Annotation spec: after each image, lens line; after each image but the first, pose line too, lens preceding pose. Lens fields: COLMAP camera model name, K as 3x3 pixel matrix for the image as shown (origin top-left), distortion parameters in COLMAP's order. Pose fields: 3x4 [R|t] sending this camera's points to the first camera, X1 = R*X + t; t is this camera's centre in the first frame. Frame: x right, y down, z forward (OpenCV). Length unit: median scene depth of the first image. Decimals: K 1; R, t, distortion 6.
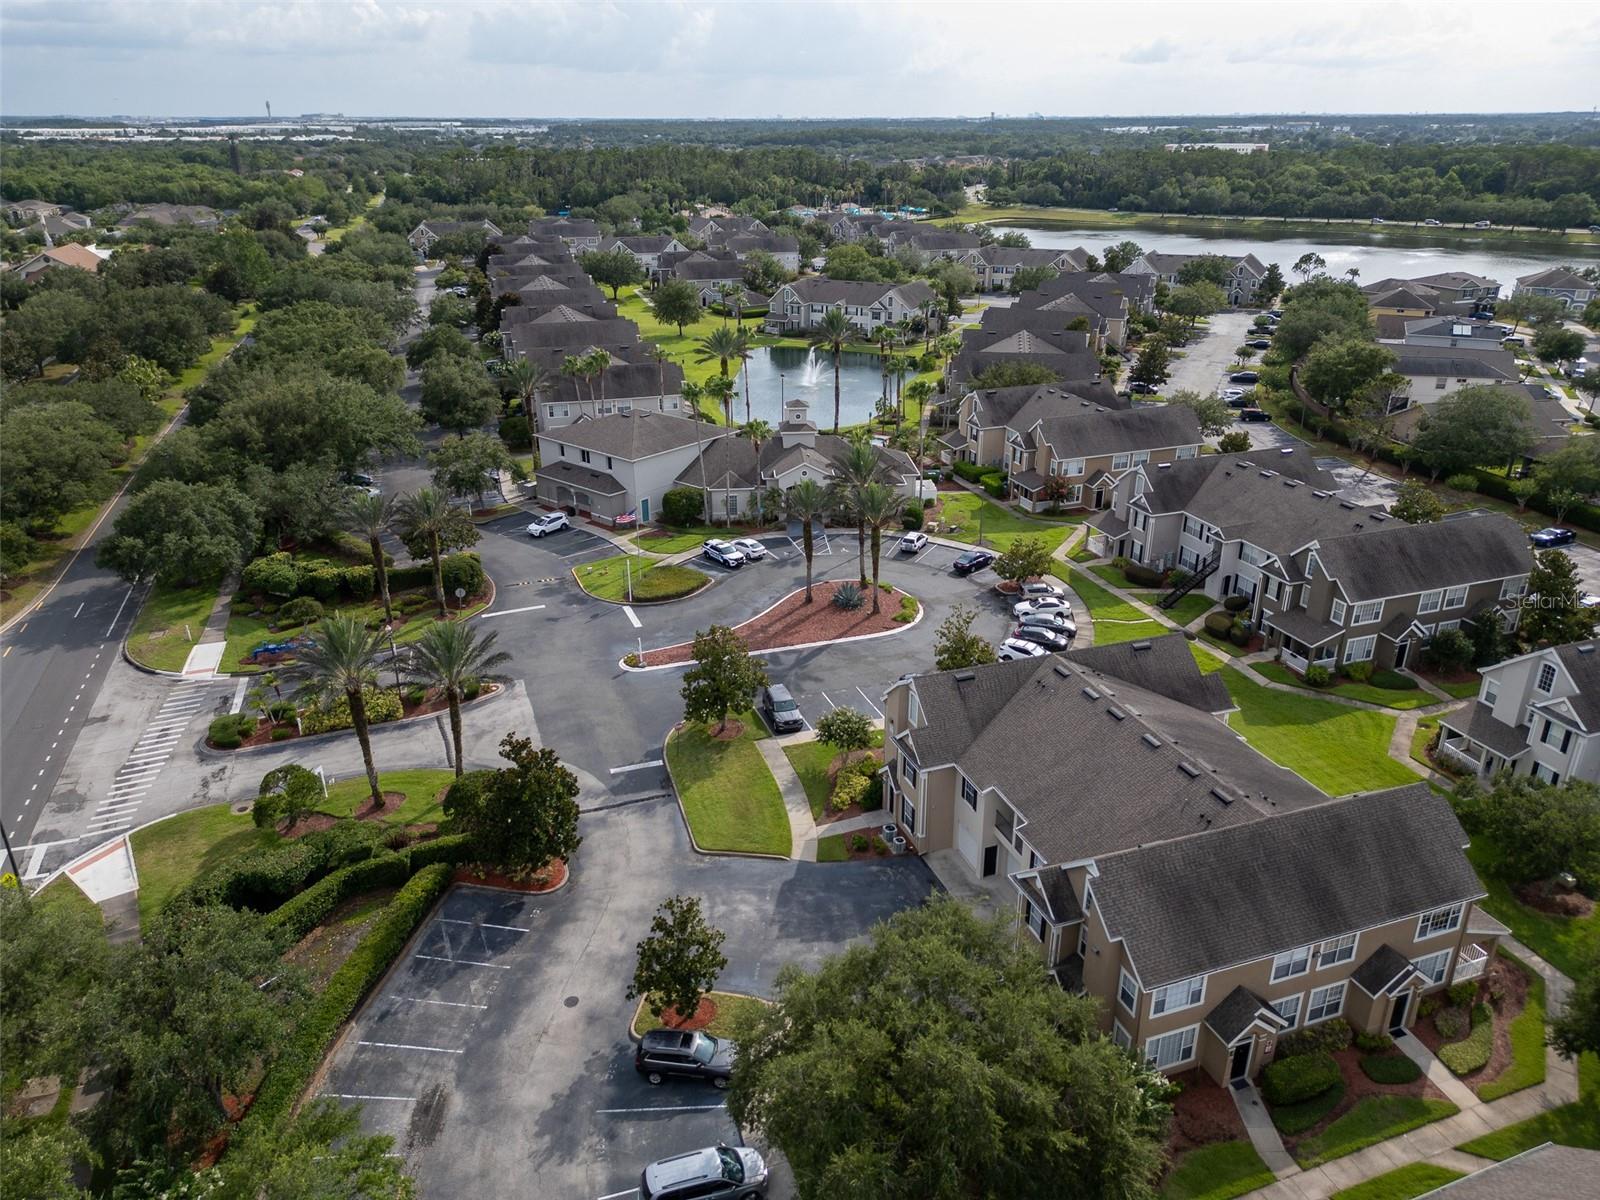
lens RADIAL K [[1118.7, 0, 800.0], [0, 1118.7, 600.0], [0, 0, 1]] dist [0.001910, -0.000976]
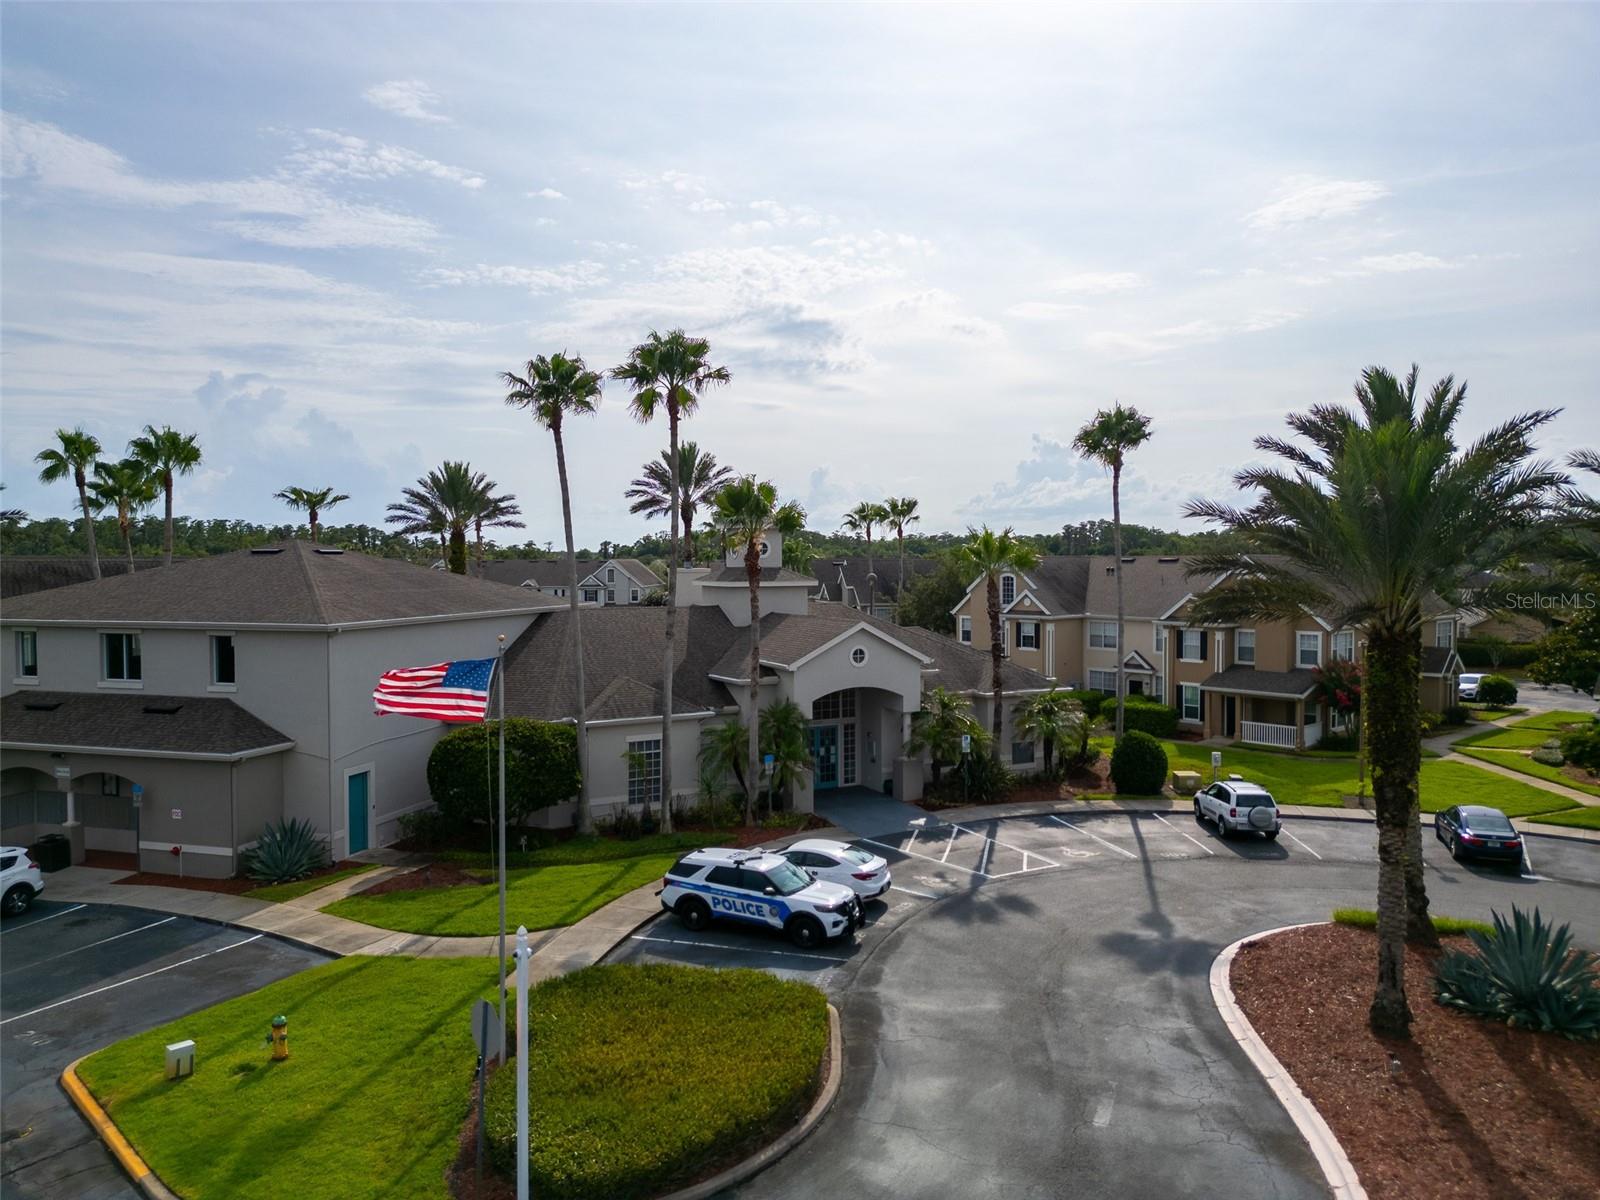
lens RADIAL K [[1118.7, 0, 800.0], [0, 1118.7, 600.0], [0, 0, 1]] dist [0.001910, -0.000976]
pose [[0.917108, -0.016540, 0.398295, -0.149582], [0.162031, 0.928348, -0.334538, -0.016161], [-0.364223, 0.371343, 0.854076, 0.698353]]
